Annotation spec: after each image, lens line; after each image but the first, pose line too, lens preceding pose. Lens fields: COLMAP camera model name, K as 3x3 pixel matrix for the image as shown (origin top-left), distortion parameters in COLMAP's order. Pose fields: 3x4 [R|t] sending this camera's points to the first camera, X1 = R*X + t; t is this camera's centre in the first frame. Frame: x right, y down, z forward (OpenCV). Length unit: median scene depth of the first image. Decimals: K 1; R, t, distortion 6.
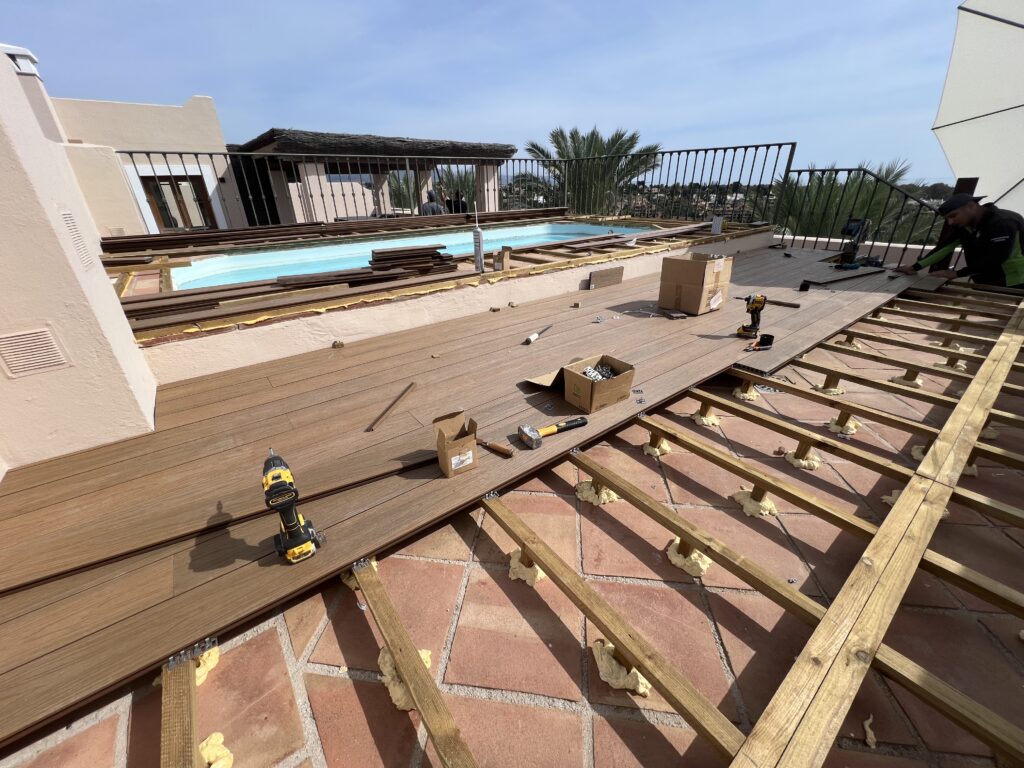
lens RADIAL K [[405.8, 0, 509.8], [0, 405.8, 381.0], [0, 0, 1]] dist [-0.001570, -0.000132]
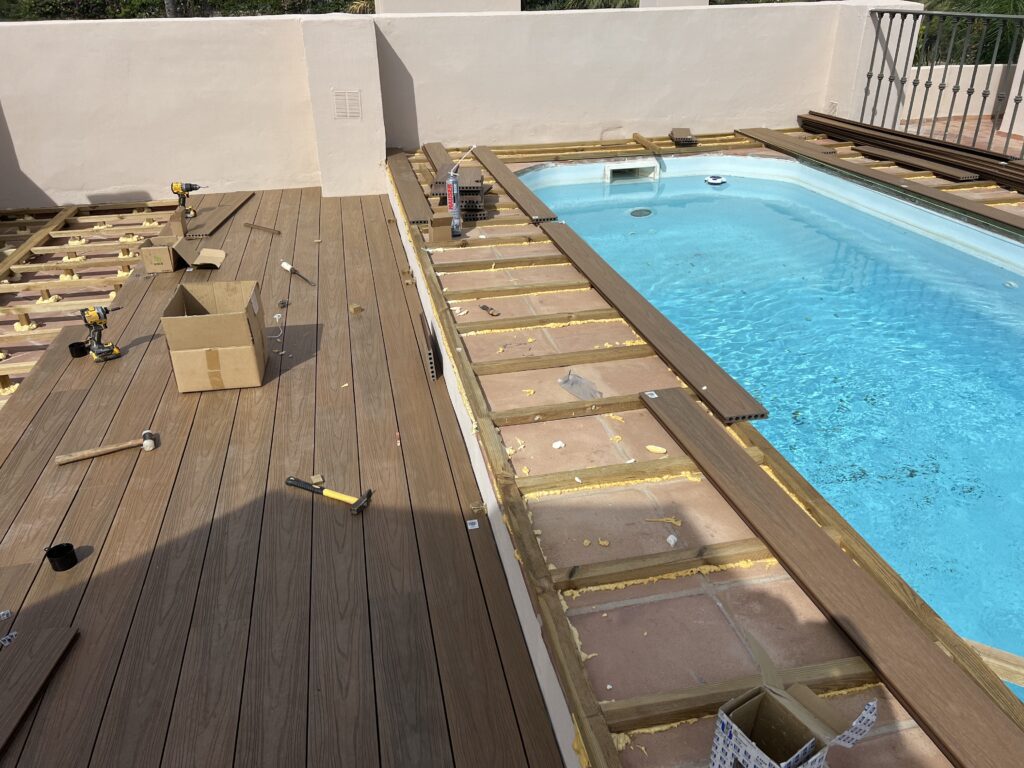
lens RADIAL K [[762.8, 0, 512.0], [0, 762.8, 384.0], [0, 0, 1]] dist [0.068229, -0.082978]
pose [[-0.424860, 0.439865, -0.791210, 2.111469], [-0.374596, 0.710251, 0.596005, -1.811040], [0.824119, 0.549602, -0.136986, 2.737089]]
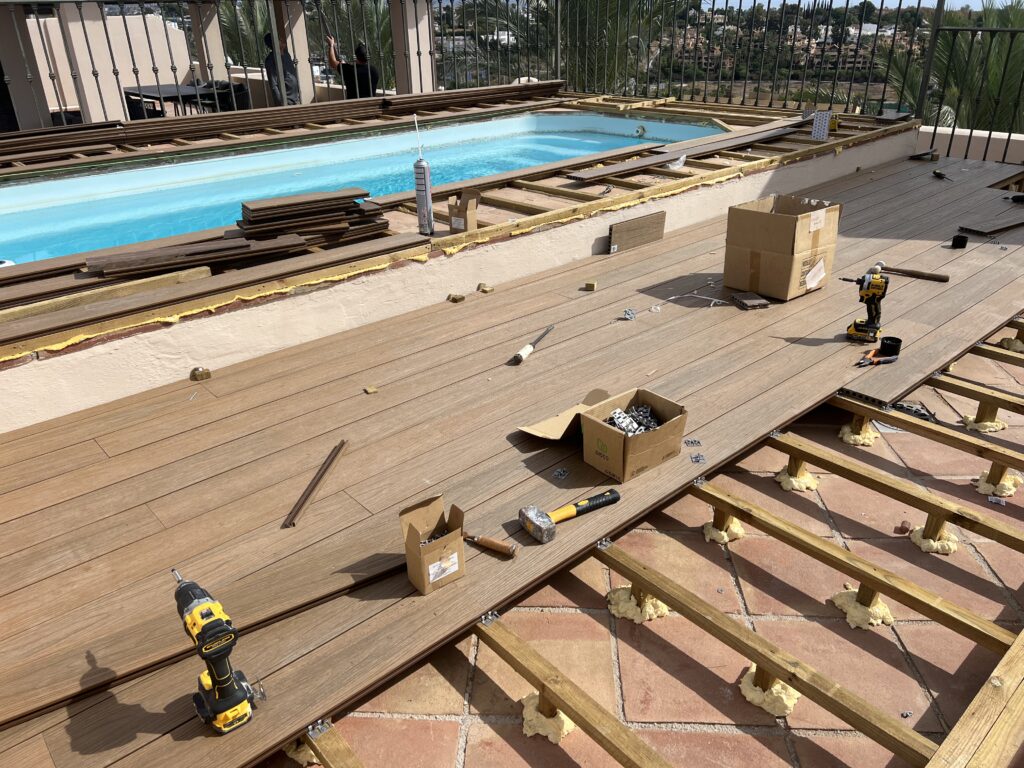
lens RADIAL K [[762.8, 0, 512.0], [0, 762.8, 384.0], [0, 0, 1]] dist [0.068229, -0.082978]
pose [[0.997107, -0.034048, 0.067953, -0.063914], [0.033843, 0.999418, 0.004173, -0.093720], [-0.068055, -0.001861, 0.997680, -0.240069]]
